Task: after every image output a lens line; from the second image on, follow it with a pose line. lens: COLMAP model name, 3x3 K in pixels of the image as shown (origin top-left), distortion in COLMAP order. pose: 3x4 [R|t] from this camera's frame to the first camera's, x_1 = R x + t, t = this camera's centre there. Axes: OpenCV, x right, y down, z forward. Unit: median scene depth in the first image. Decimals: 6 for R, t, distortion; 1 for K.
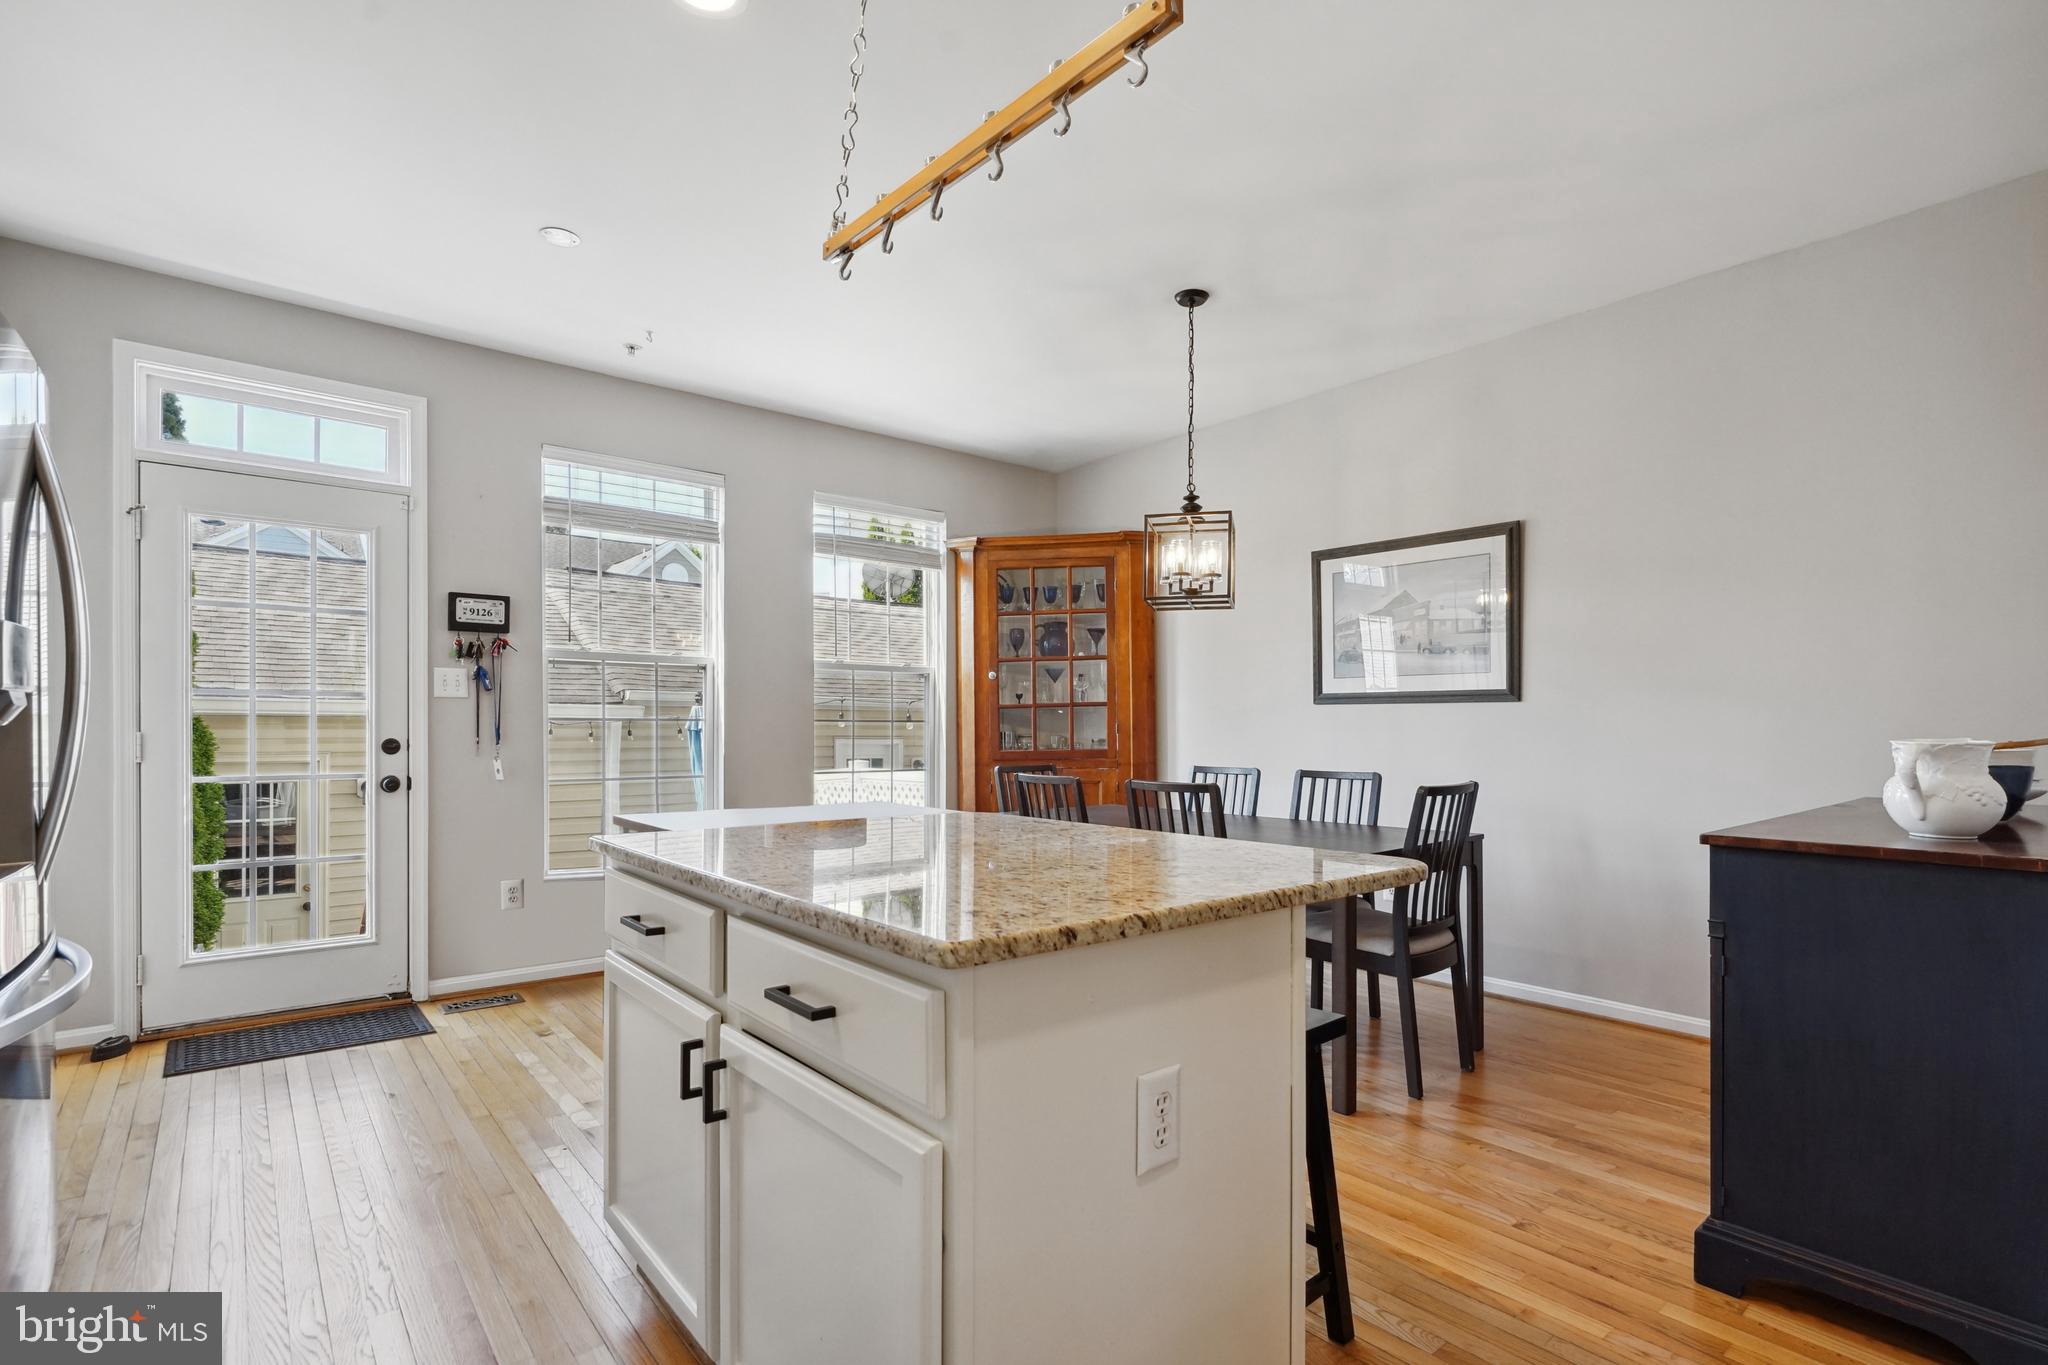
lens RADIAL K [[969.4, 0, 1028.8], [0, 969.4, 731.7], [0, 0, 1]] dist [0.001208, 0.000159]
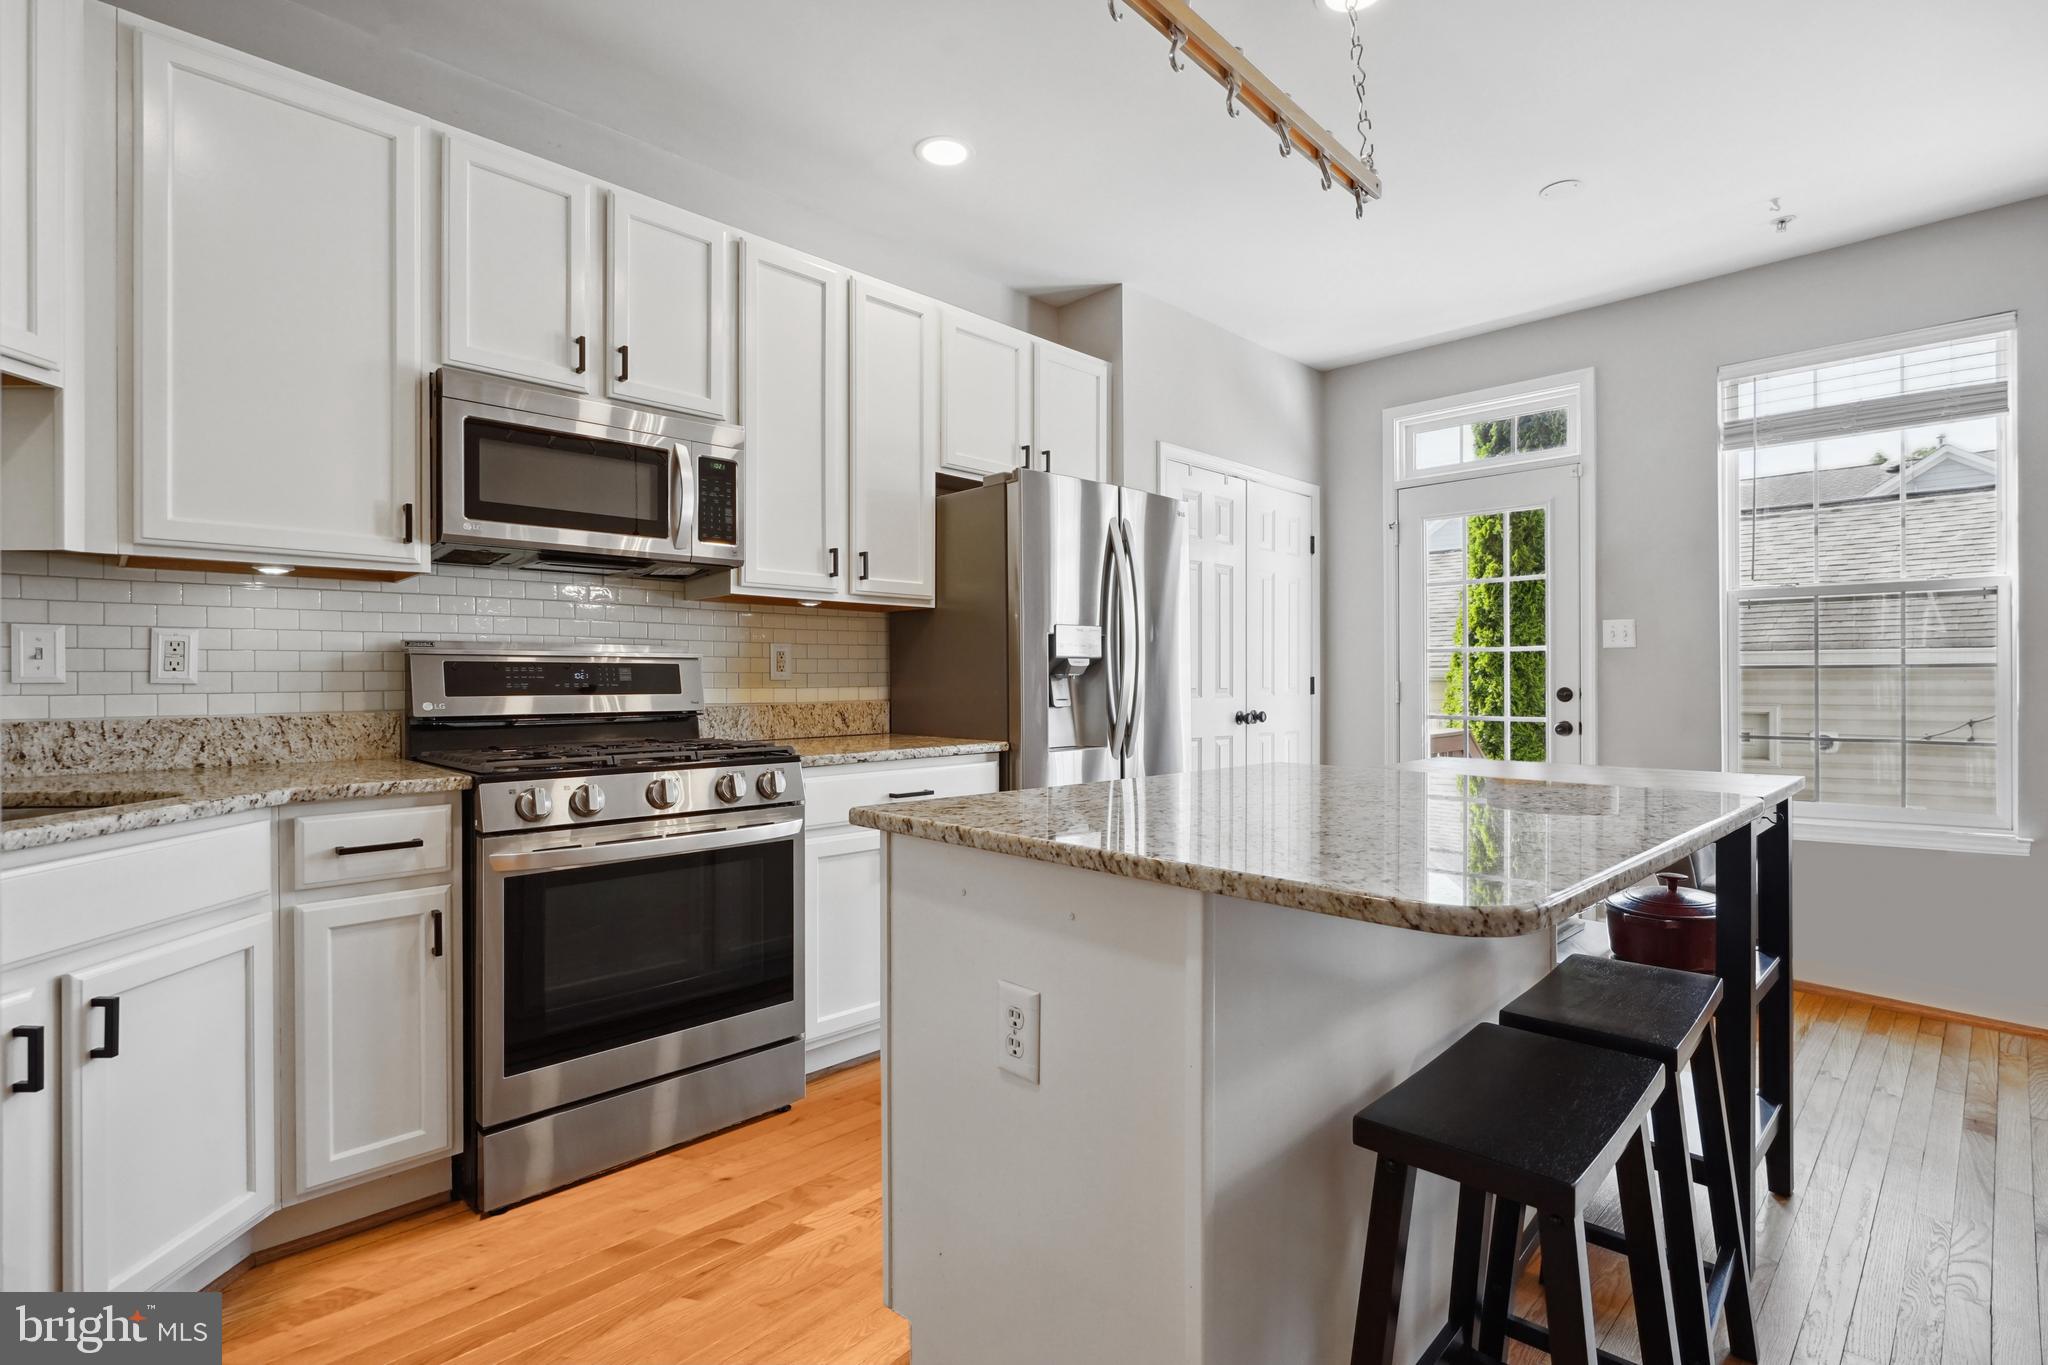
lens RADIAL K [[969.4, 0, 1025.4], [0, 969.4, 680.9], [0, 0, 1]] dist [0.001208, 0.000159]
pose [[0.087936, -0.002131, -0.996124, 0.384023], [-0.002397, 0.999994, -0.002351, 0.003980], [0.996123, 0.002594, 0.087931, 0.289875]]
